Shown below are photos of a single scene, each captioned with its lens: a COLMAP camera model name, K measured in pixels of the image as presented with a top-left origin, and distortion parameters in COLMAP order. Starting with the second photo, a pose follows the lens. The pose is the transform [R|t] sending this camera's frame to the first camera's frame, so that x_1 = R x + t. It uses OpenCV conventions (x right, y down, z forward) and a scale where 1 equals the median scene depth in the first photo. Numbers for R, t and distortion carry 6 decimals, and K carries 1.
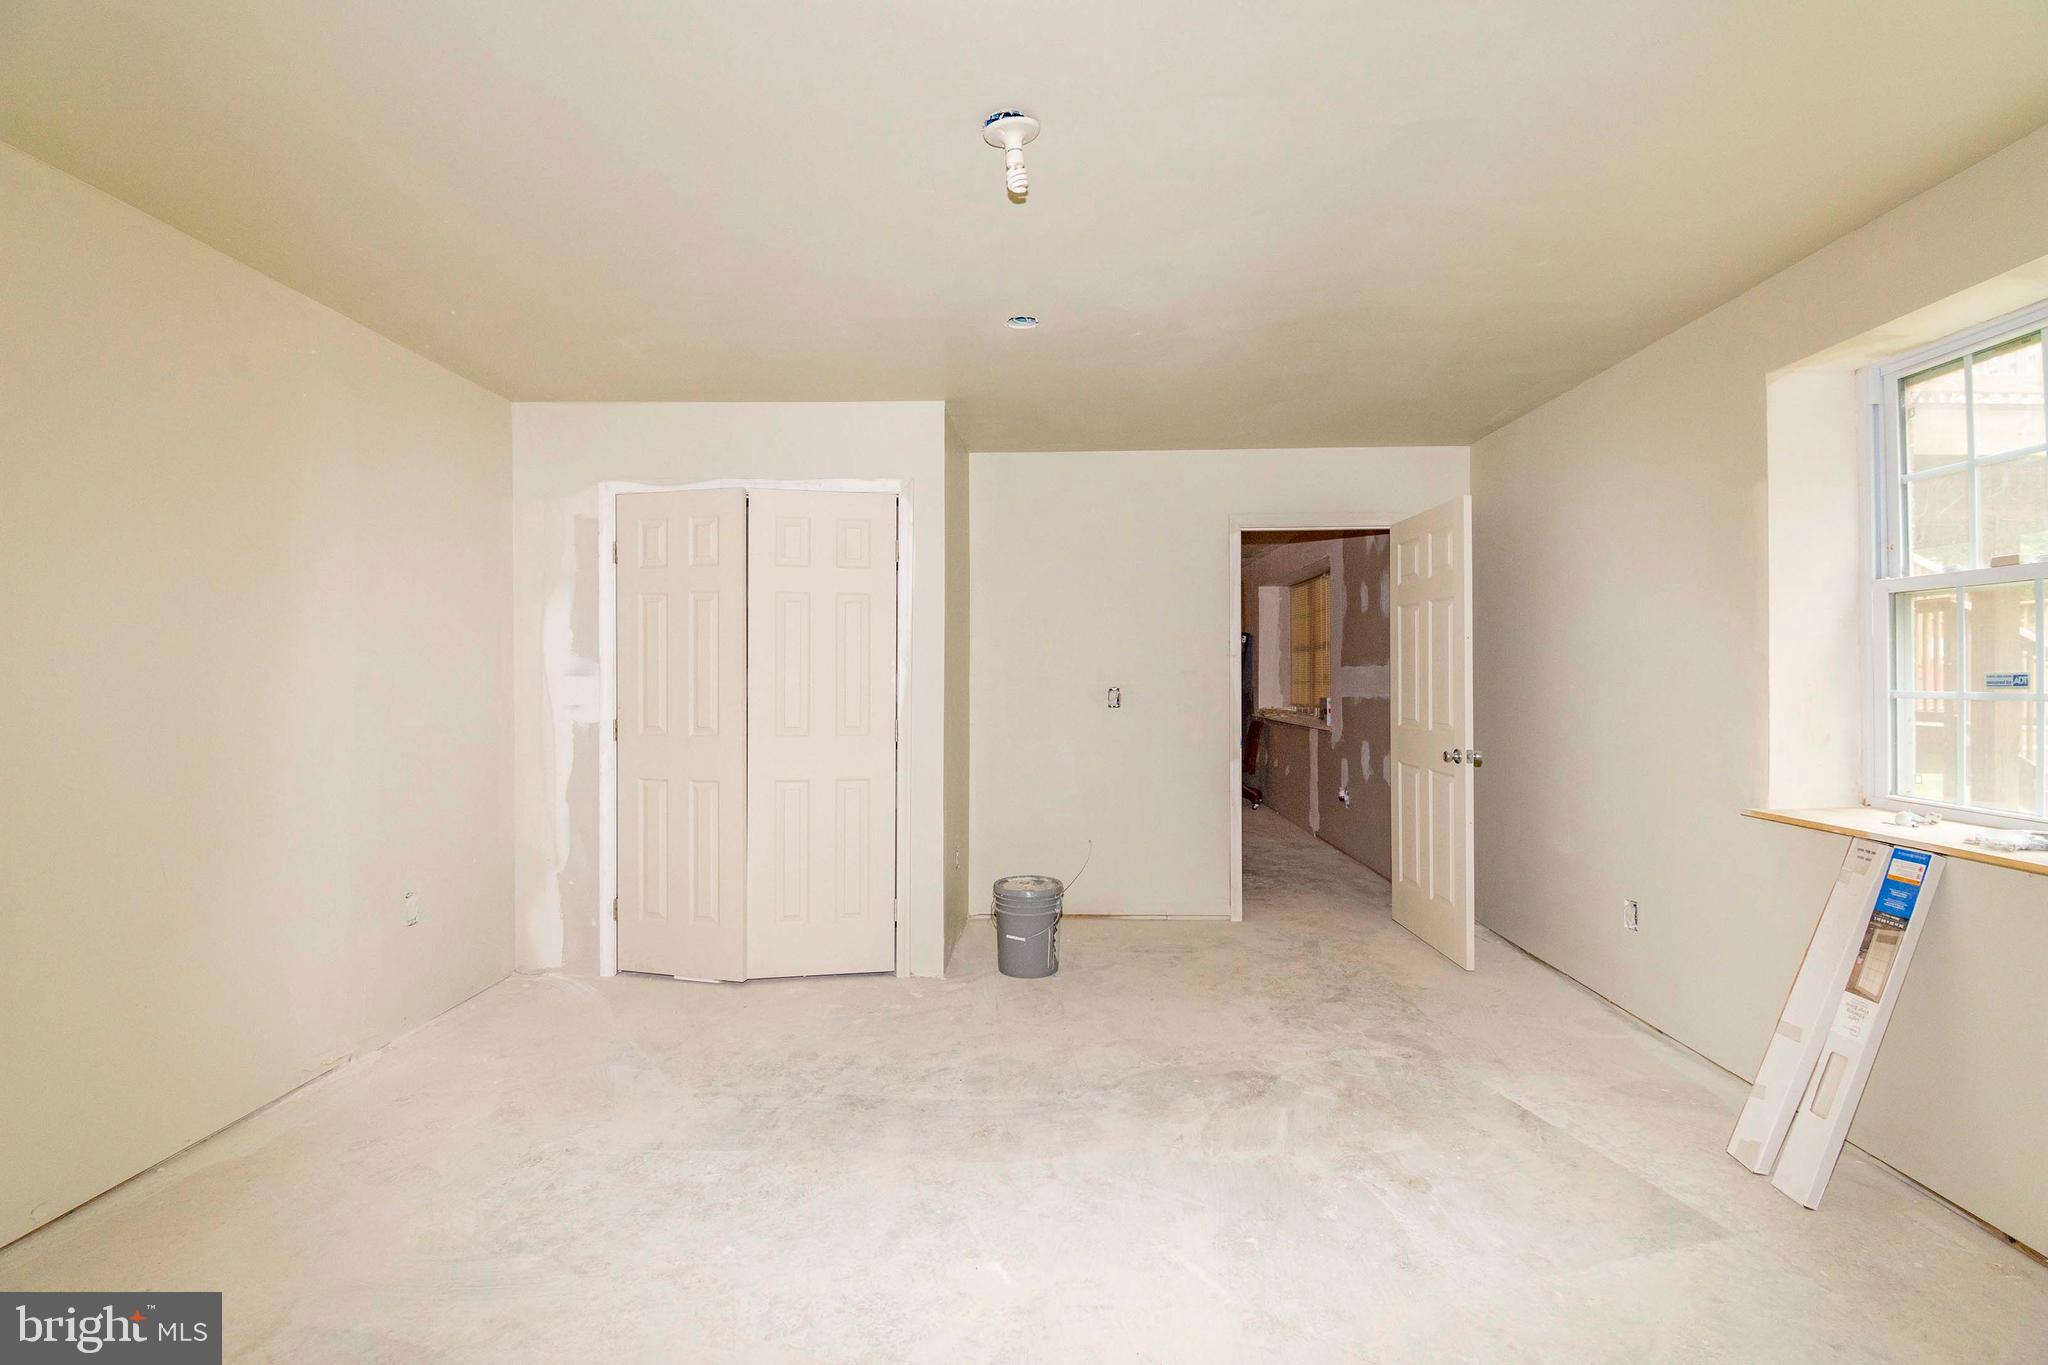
lens RADIAL K [[916.1, 0, 1014.3], [0, 916.1, 672.2], [0, 0, 1]] dist [0.027582, -0.027677]
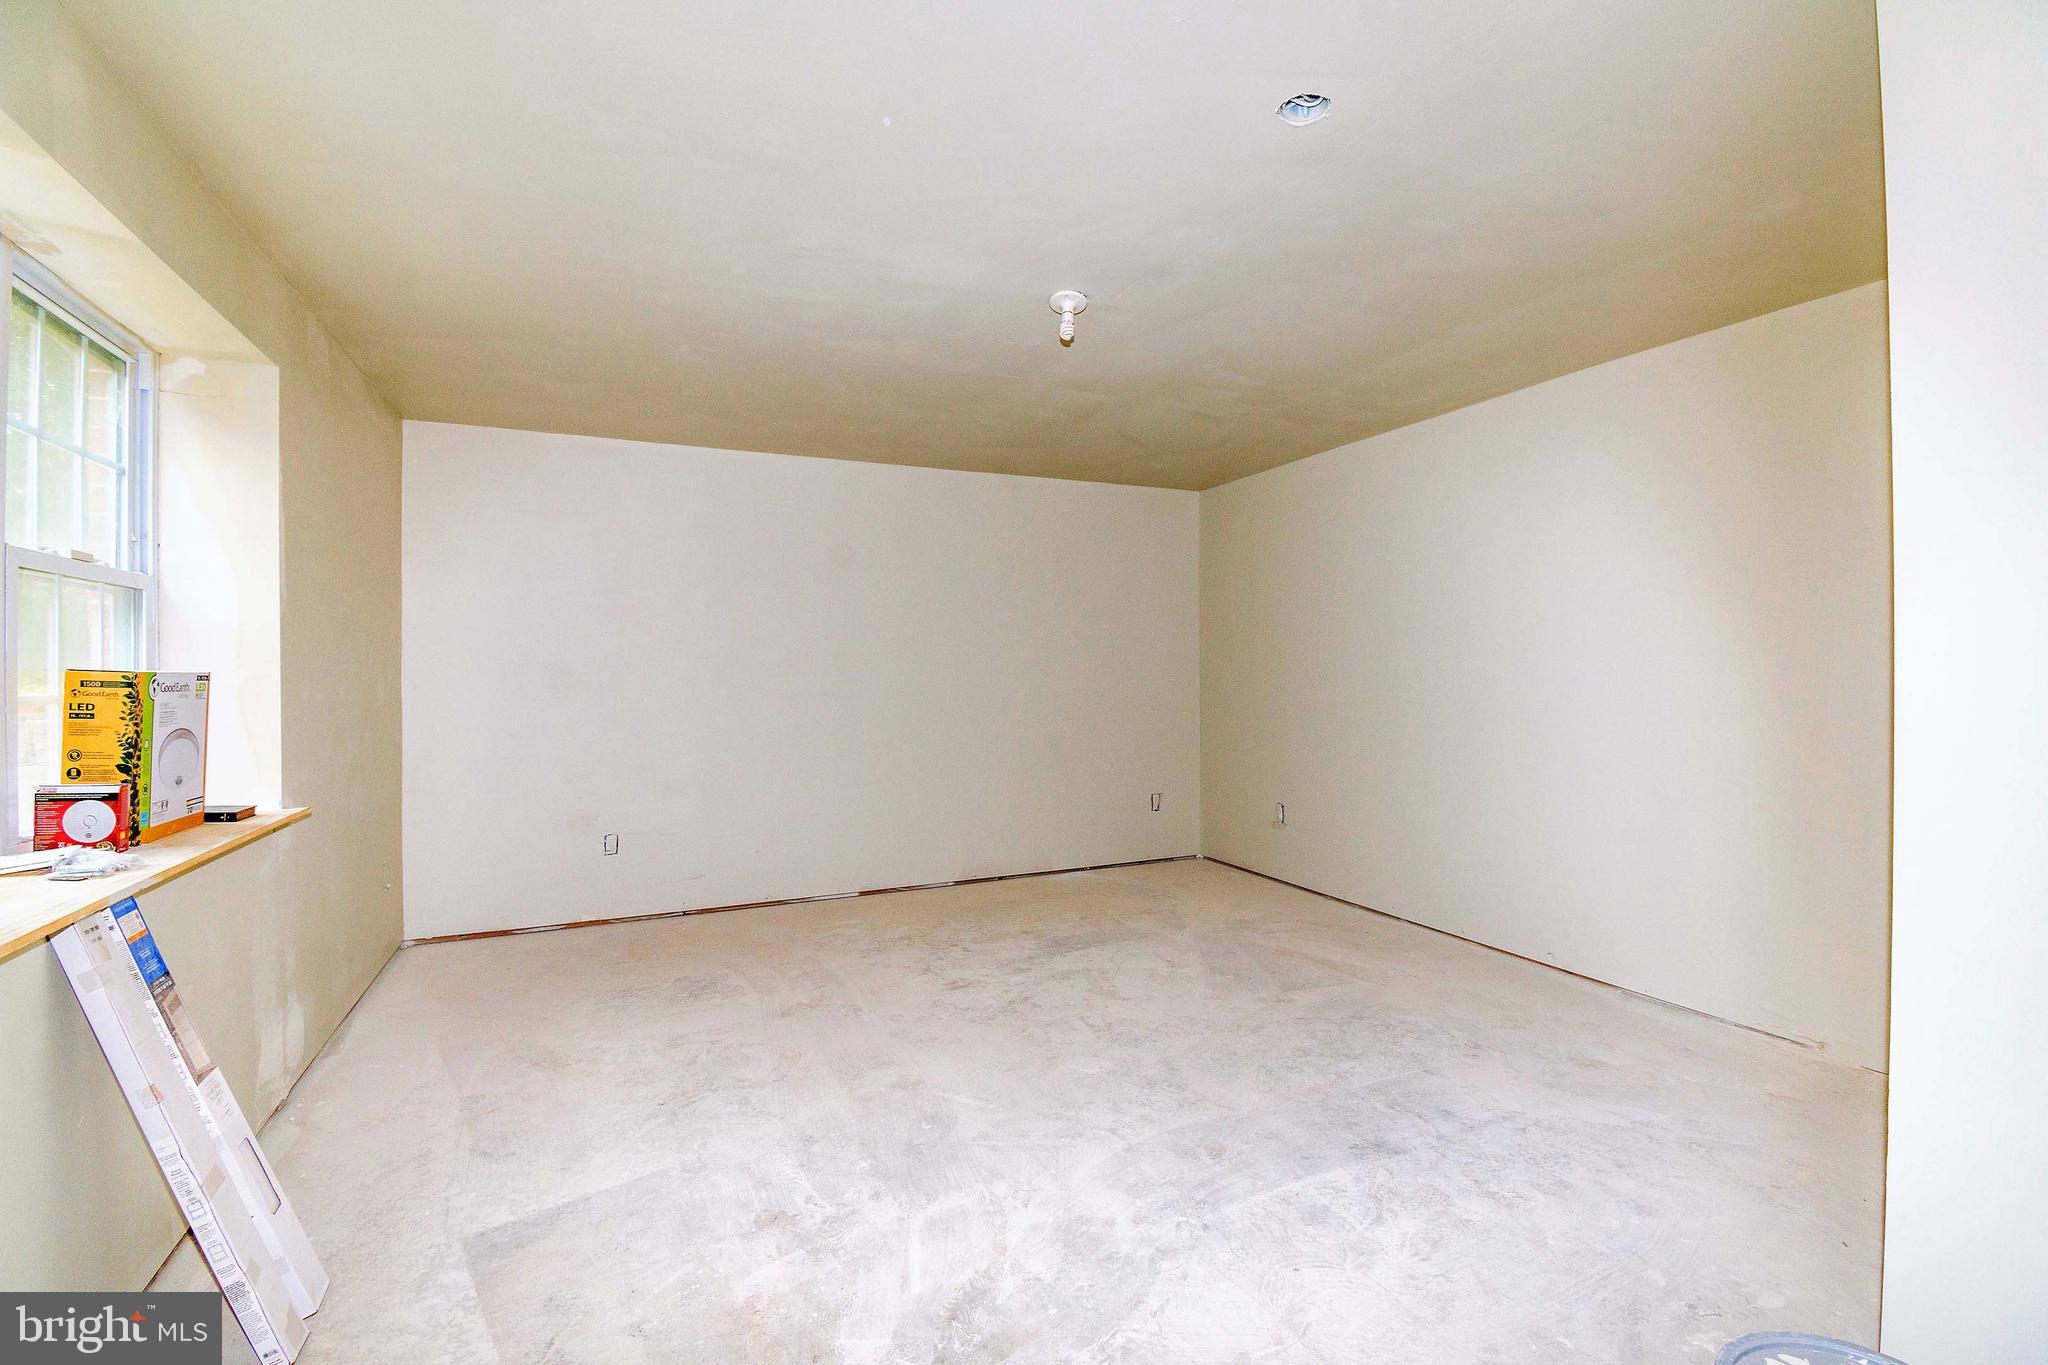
lens RADIAL K [[876.3, 0, 1066.2], [0, 876.3, 672.5], [0, 0, 1]] dist [0.000945, -0.013197]
pose [[-0.873646, 0.007614, -0.486502, 0.510228], [0.009374, 0.999955, -0.001184, 0.007956], [0.486471, -0.005595, -0.873679, 1.633897]]
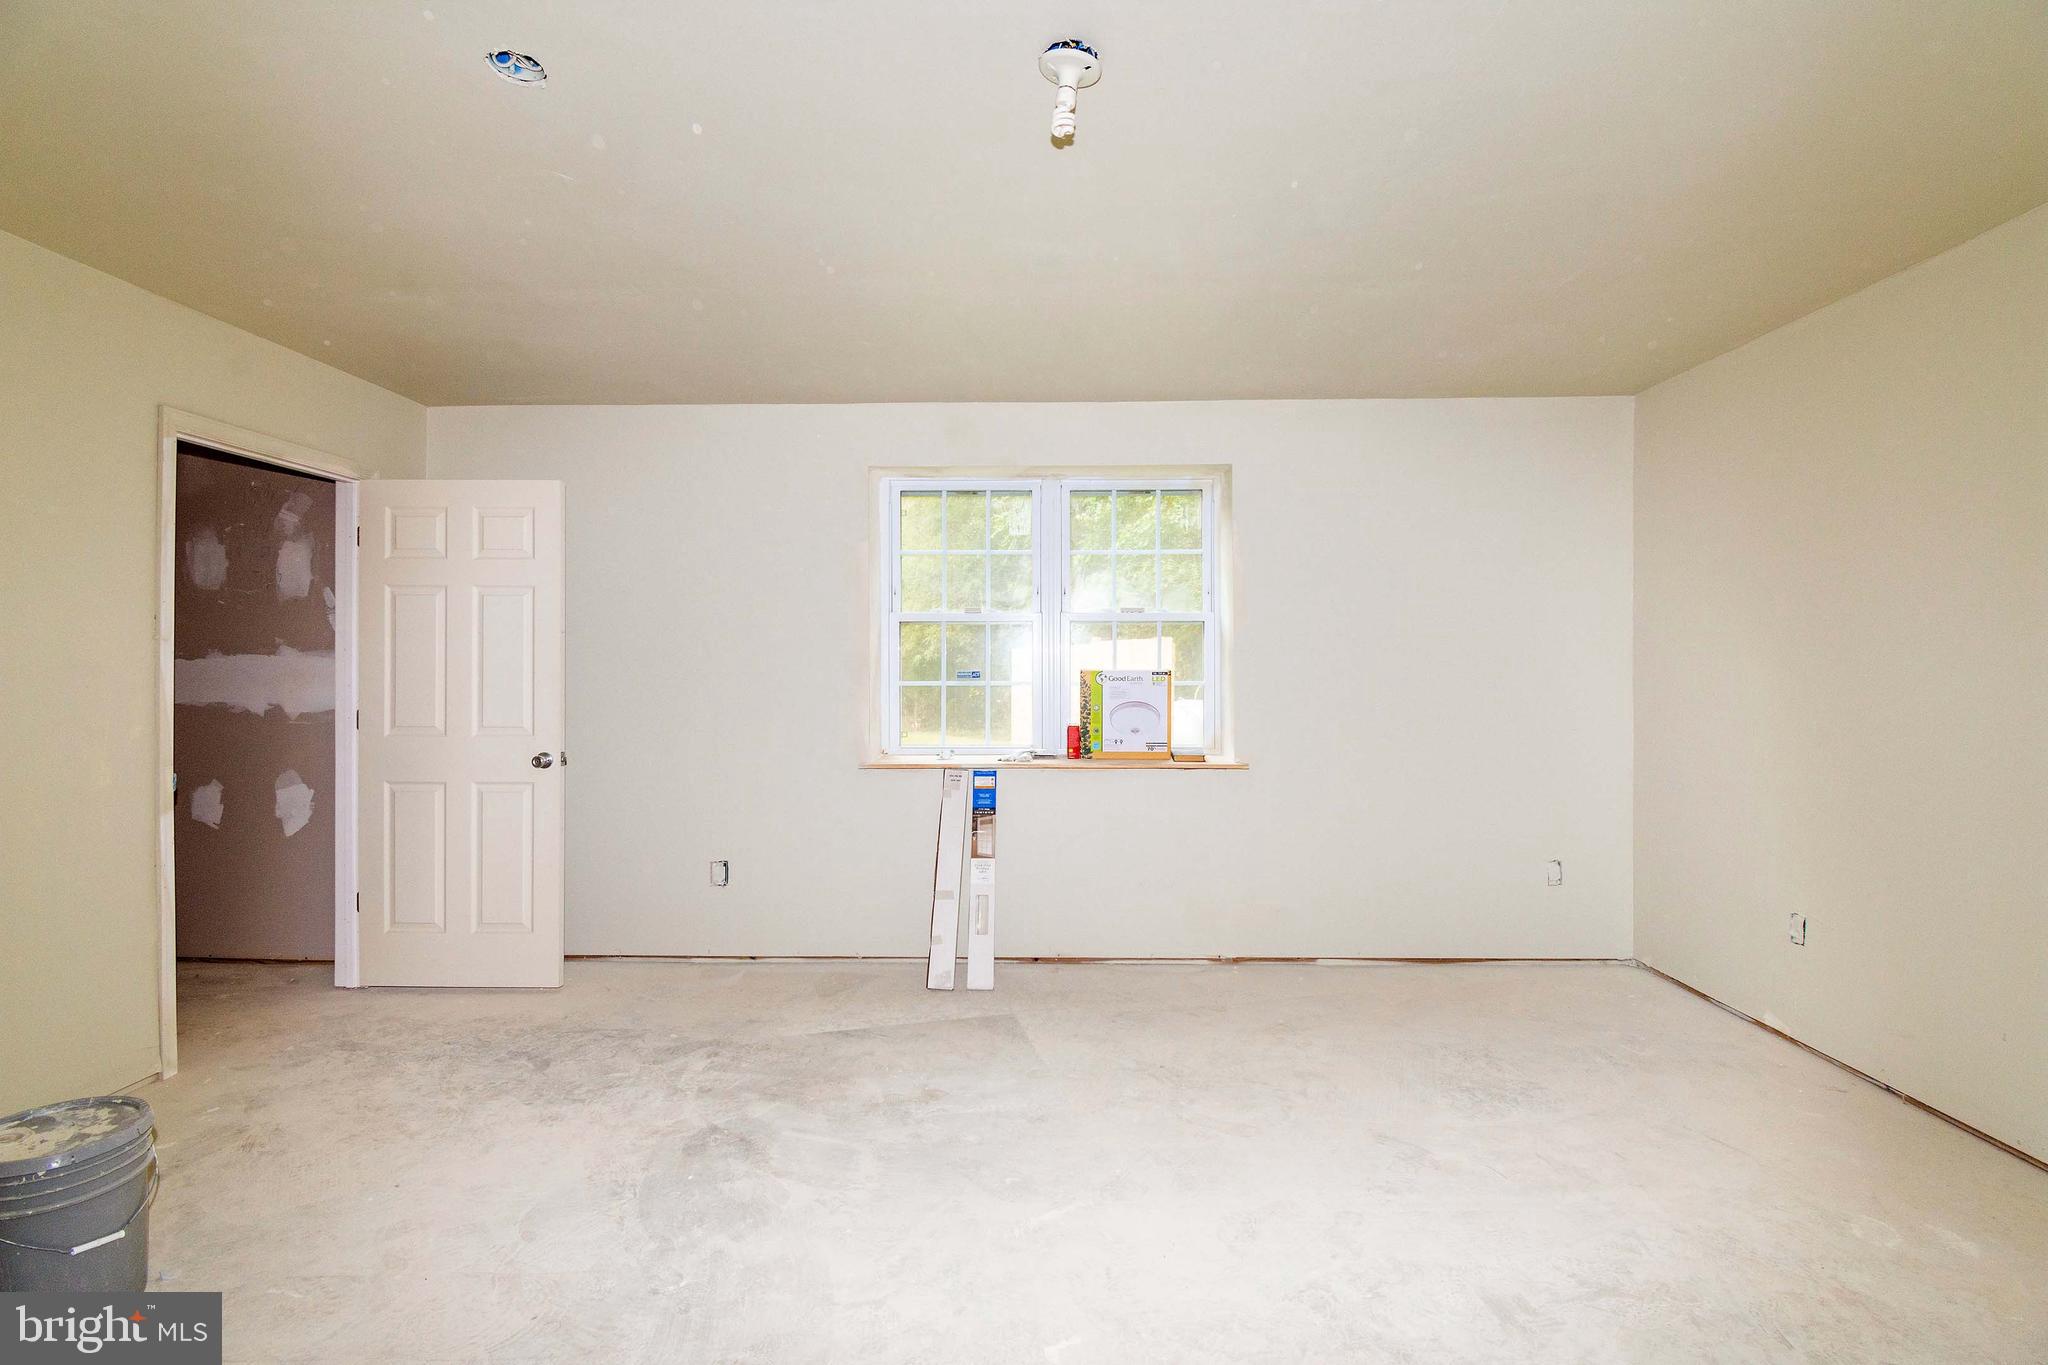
lens RADIAL K [[927.1, 0, 1028.4], [0, 927.1, 668.2], [0, 0, 1]] dist [0.021210, -0.027791]
pose [[-0.027473, 0.001935, 0.999621, -0.669005], [-0.001186, 0.999997, -0.001968, -0.000730], [-0.999622, -0.001240, -0.027471, 0.777056]]
